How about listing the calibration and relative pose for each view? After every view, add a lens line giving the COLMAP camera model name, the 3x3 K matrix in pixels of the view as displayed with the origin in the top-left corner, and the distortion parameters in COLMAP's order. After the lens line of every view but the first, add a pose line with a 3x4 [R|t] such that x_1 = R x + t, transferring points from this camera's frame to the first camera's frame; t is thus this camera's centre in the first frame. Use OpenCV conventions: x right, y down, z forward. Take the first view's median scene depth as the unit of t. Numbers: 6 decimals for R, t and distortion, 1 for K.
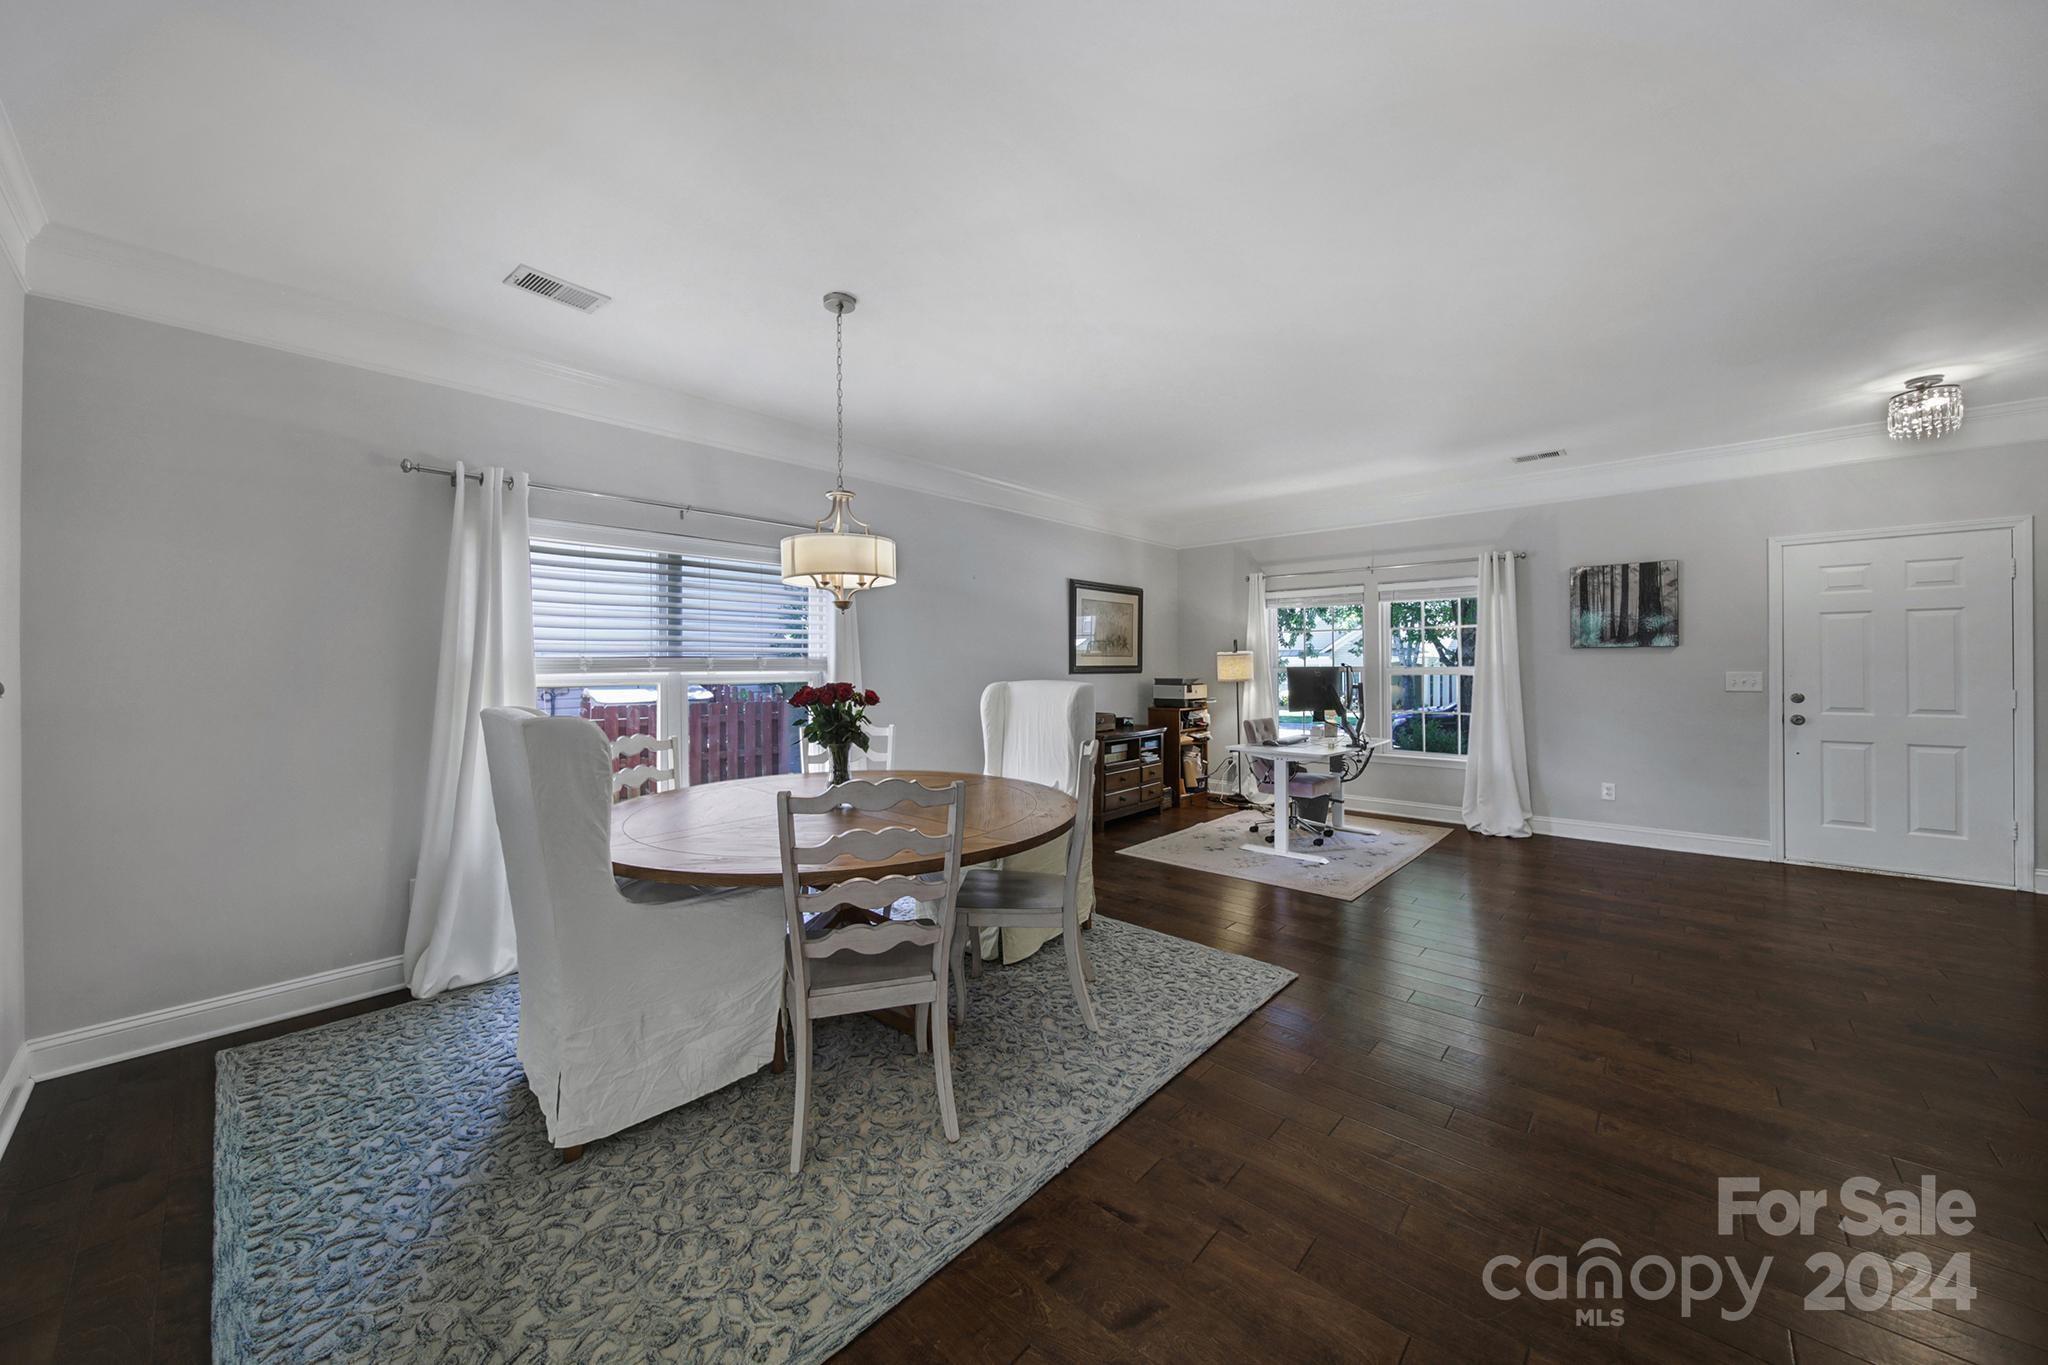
lens RADIAL K [[720.2, 0, 1017.2], [0, 720.2, 672.3], [0, 0, 1]] dist [-0.000512, -0.000015]
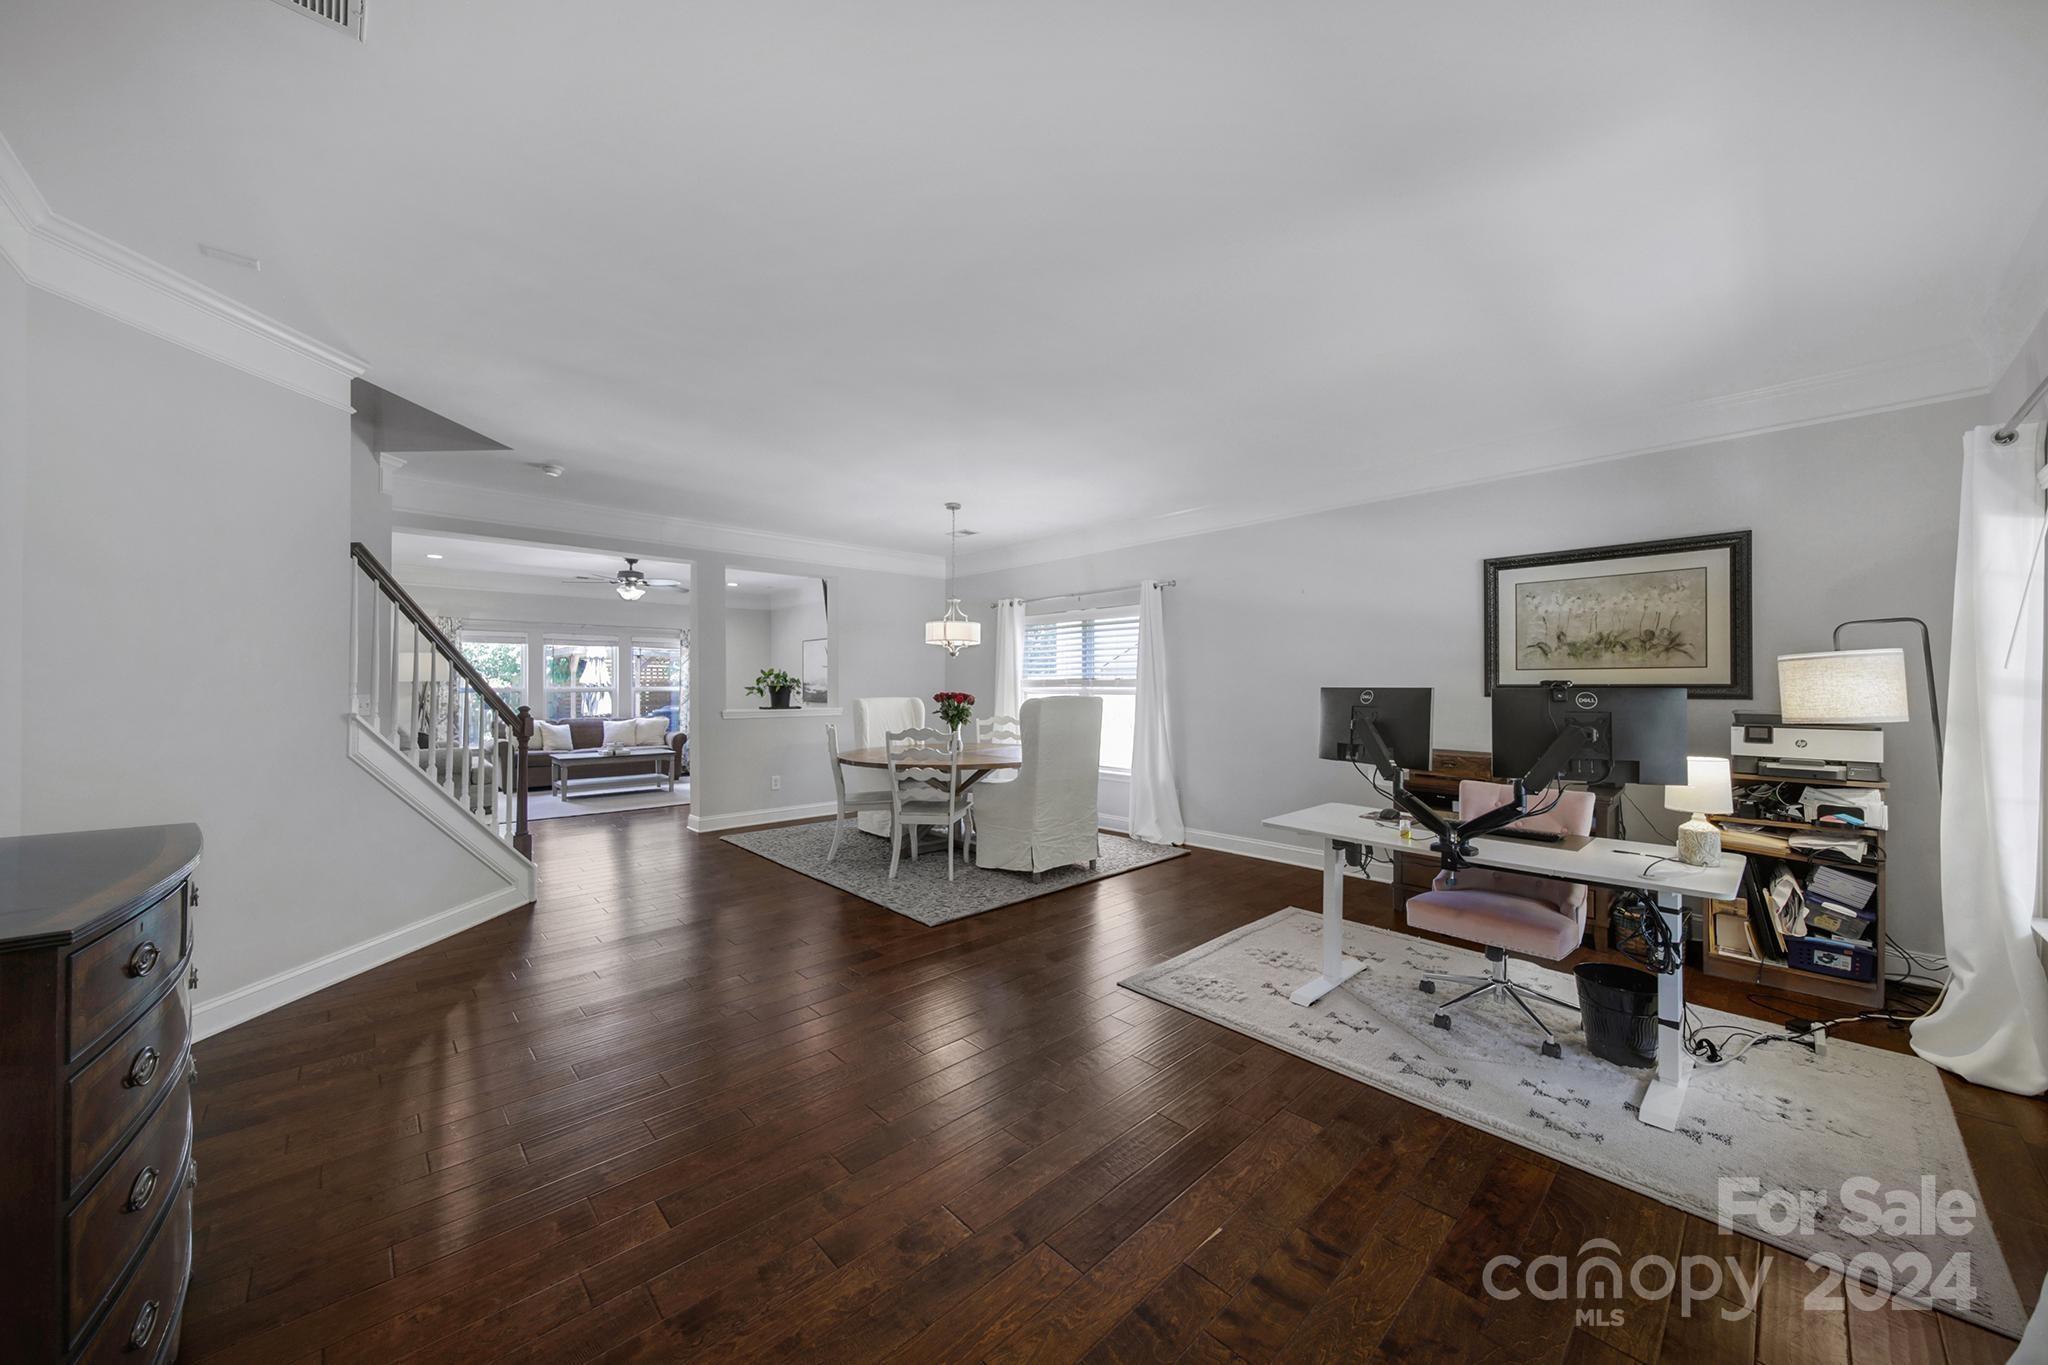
lens RADIAL K [[751.9, 0, 1024.0], [0, 751.9, 682.5], [0, 0, 1]] dist [-0.000773, -0.000024]
pose [[-0.083118, 0.005814, -0.996523, 1.352121], [-0.005256, 0.999967, 0.006273, -0.020494], [0.996526, 0.005759, -0.083084, 0.989471]]
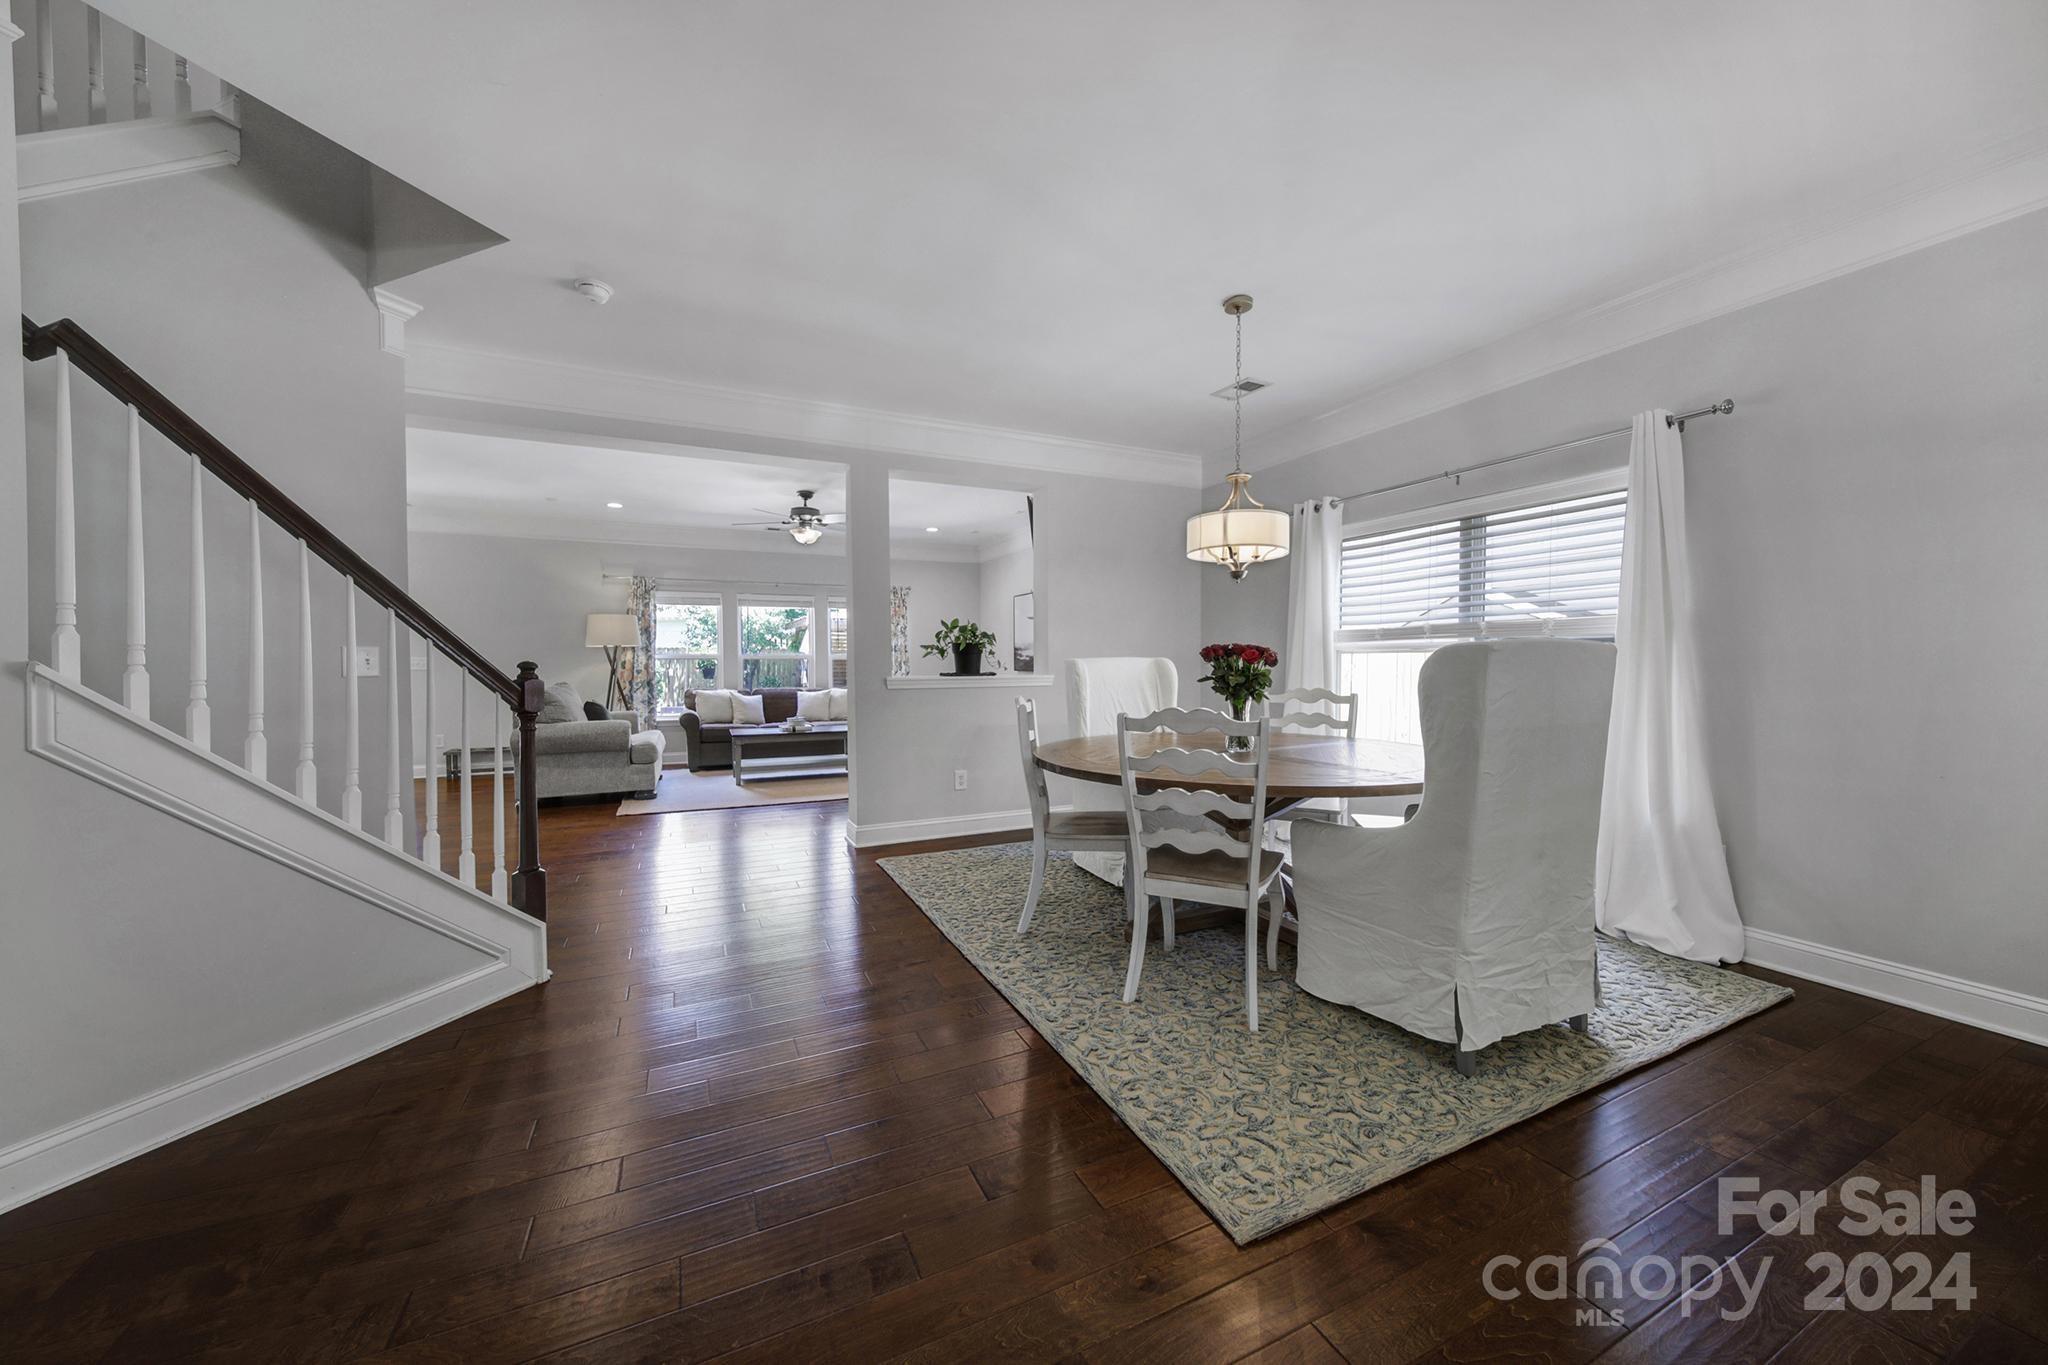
lens RADIAL K [[720.2, 0, 1017.2], [0, 720.2, 672.3], [0, 0, 1]] dist [-0.000512, -0.000015]
pose [[-0.387611, 0.022398, -0.921551, 0.673197], [0.000381, 0.999709, 0.024138, 0.023364], [0.921823, 0.009005, -0.387506, 0.801935]]
